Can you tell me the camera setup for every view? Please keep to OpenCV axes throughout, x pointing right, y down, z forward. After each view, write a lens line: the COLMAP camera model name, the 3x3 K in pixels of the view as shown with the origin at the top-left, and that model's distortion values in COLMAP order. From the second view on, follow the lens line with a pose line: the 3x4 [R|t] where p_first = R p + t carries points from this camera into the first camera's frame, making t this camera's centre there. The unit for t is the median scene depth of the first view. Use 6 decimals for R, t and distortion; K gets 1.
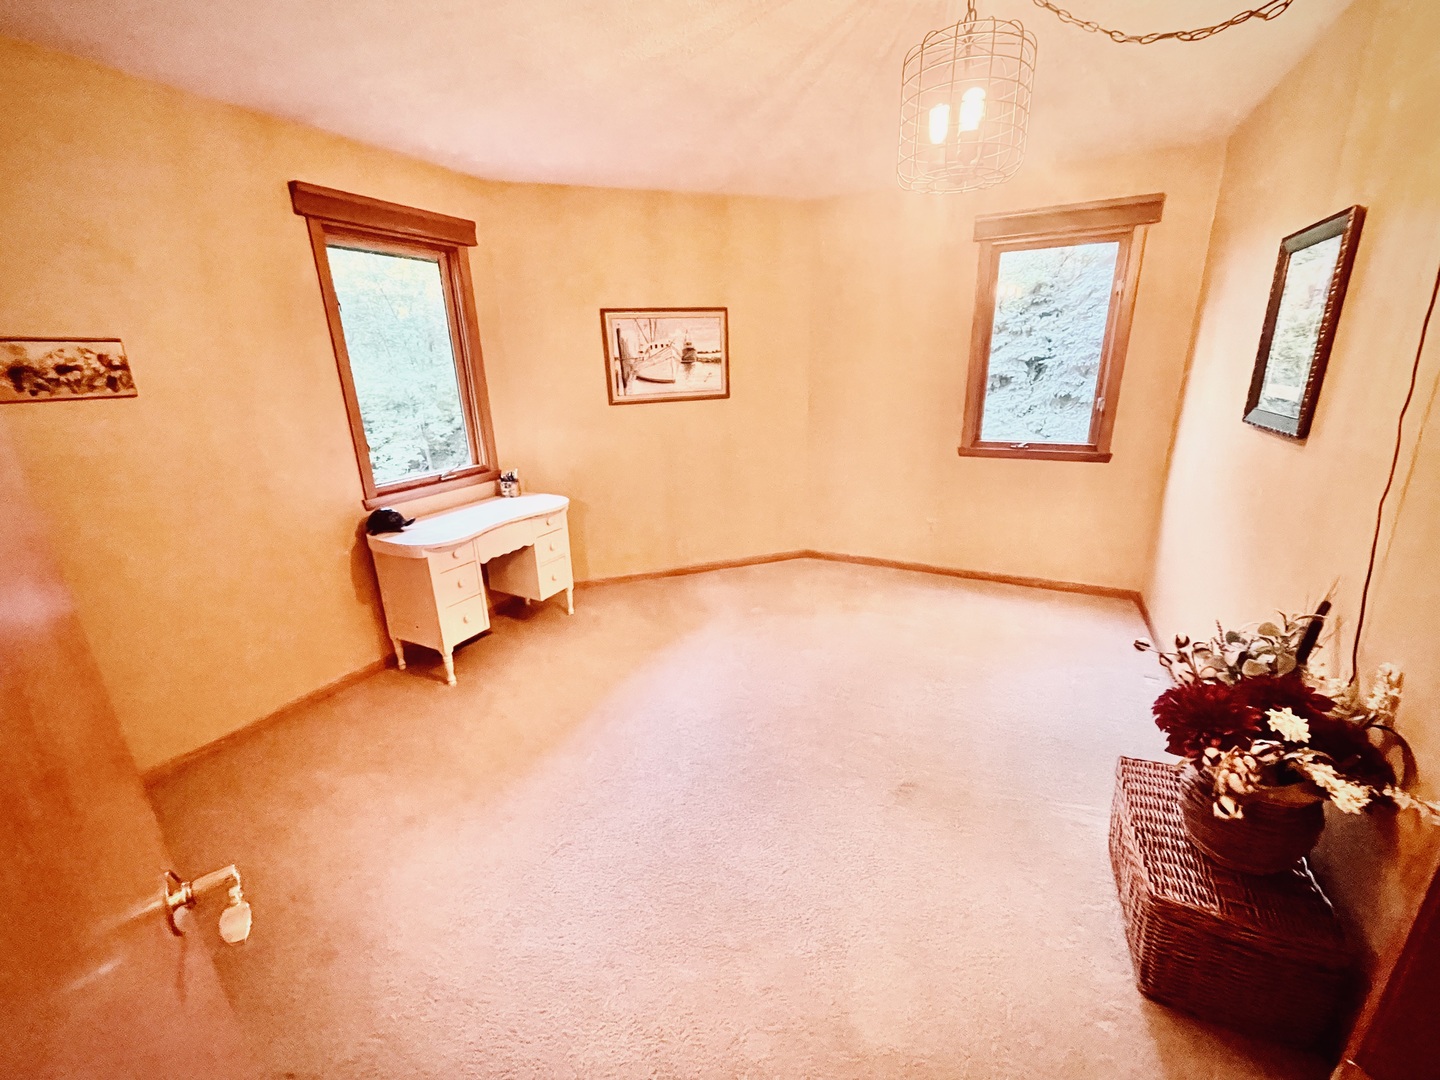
lens RADIAL K [[579.9, 0, 721.6], [0, 579.9, 540.1], [0, 0, 1]] dist [0.000412, -0.000354]
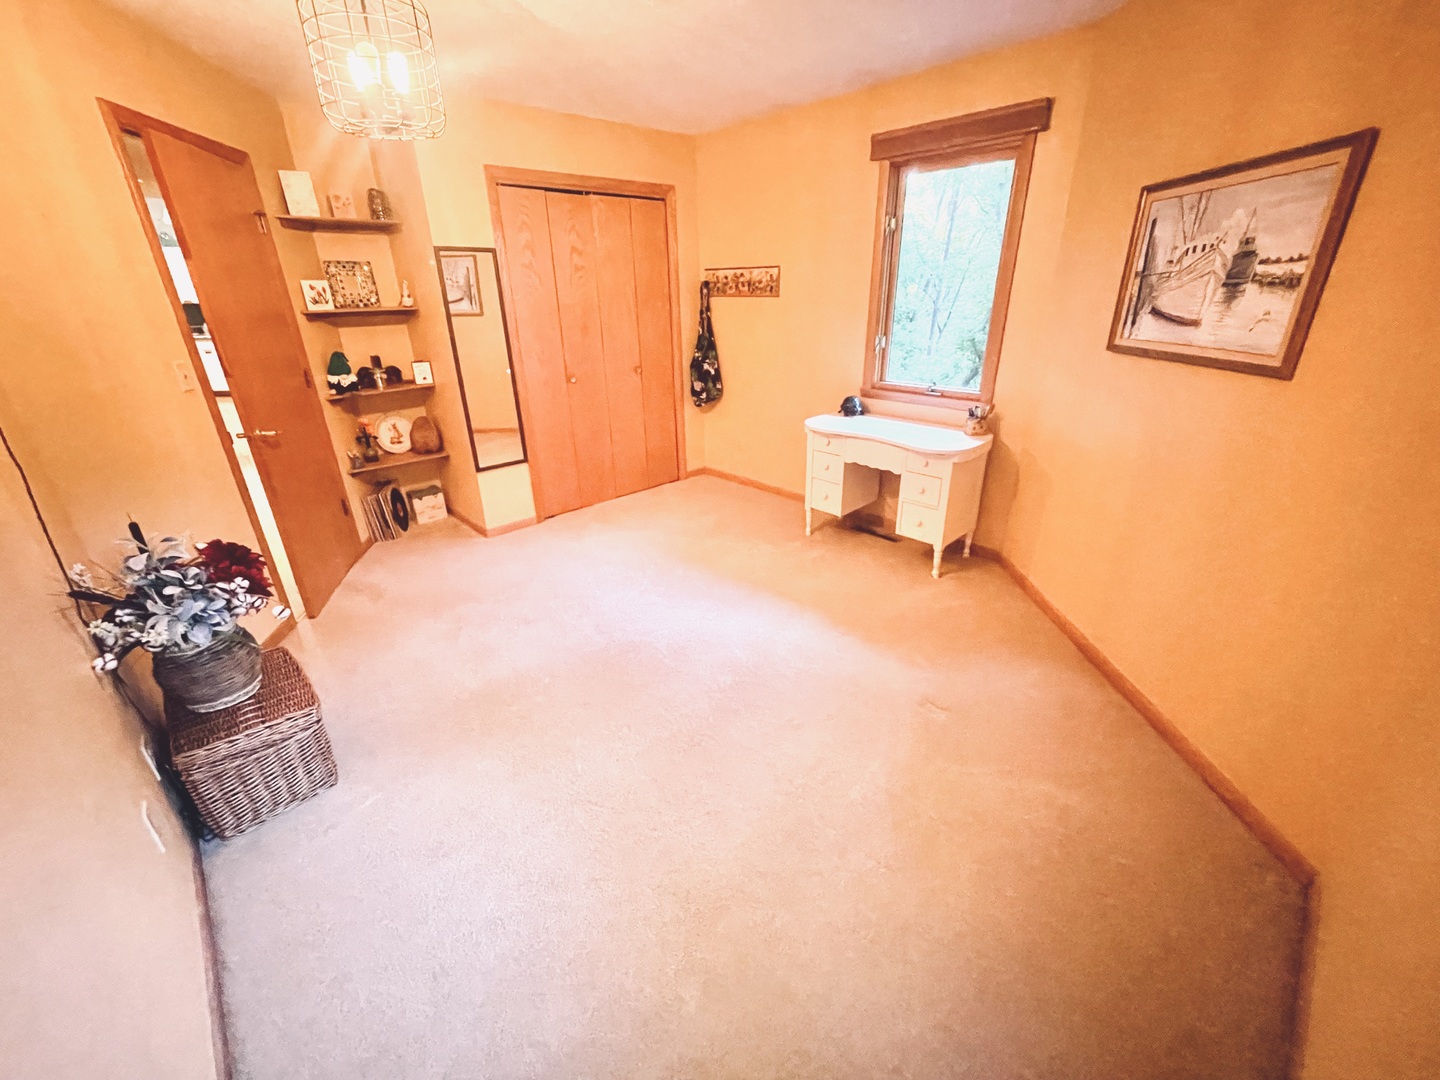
lens RADIAL K [[579.9, 0, 722.4], [0, 579.9, 534.3], [0, 0, 1]] dist [0.000412, -0.000354]
pose [[-0.324297, 0.403474, -0.855594, 0.560171], [-0.255923, 0.833324, 0.489974, -0.268679], [0.910678, 0.377863, -0.166986, 0.799971]]
